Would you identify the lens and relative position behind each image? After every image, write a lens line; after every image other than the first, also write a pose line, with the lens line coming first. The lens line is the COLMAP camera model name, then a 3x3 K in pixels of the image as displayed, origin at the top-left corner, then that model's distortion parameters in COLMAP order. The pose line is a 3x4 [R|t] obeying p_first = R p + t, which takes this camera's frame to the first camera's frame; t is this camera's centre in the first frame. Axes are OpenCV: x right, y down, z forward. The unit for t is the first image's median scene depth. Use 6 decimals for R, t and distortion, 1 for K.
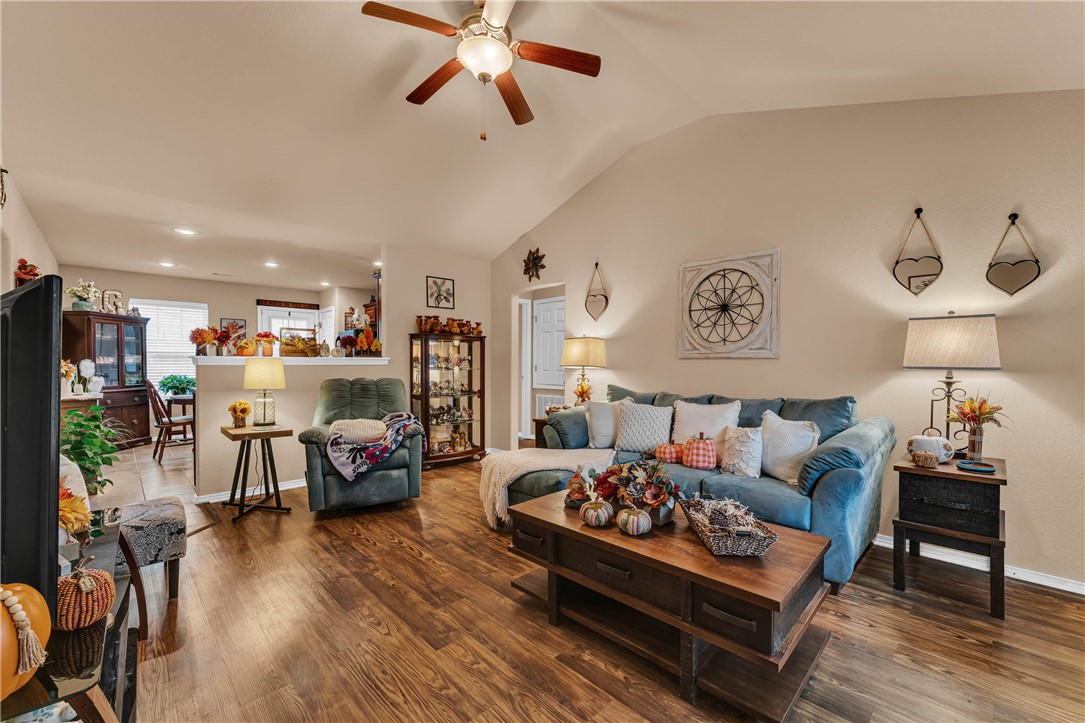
lens RADIAL K [[445.0, 0, 553.6], [0, 445.0, 365.5], [0, 0, 1]] dist [0.000738, 0.000074]
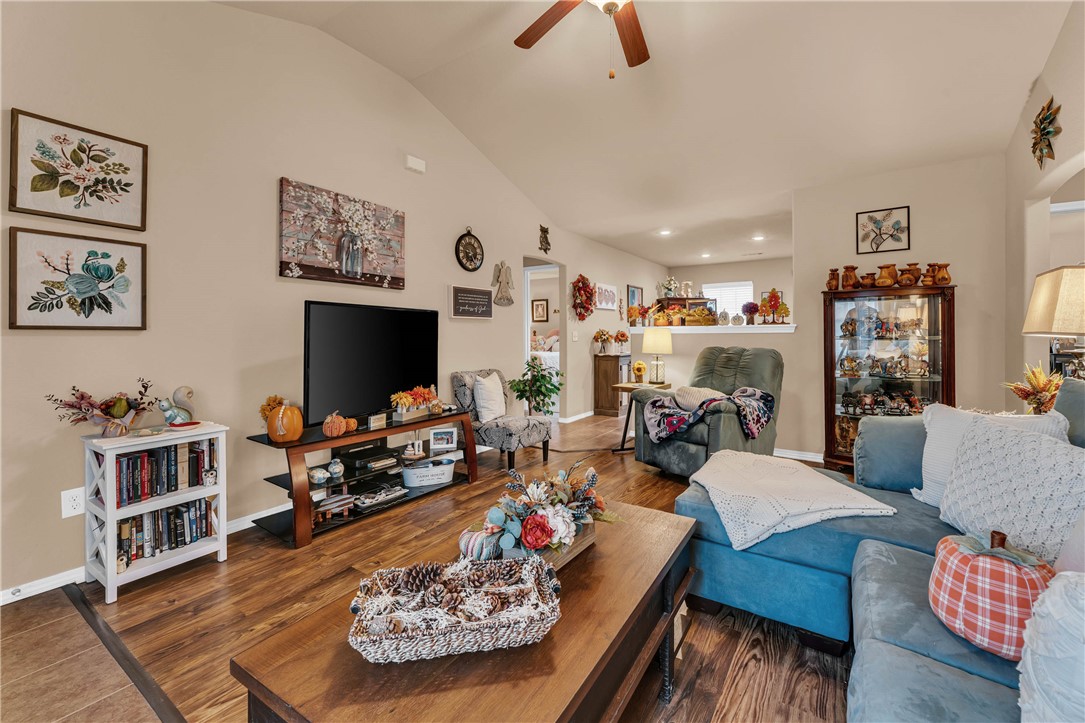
lens RADIAL K [[440.3, 0, 548.7], [0, 440.3, 335.0], [0, 0, 1]] dist [-0.000138, 0.000158]
pose [[0.194759, 0.000807, -0.980851, 0.390904], [-0.000567, 1.000000, 0.000710, 0.002076], [0.980851, 0.000418, 0.194760, 0.412213]]
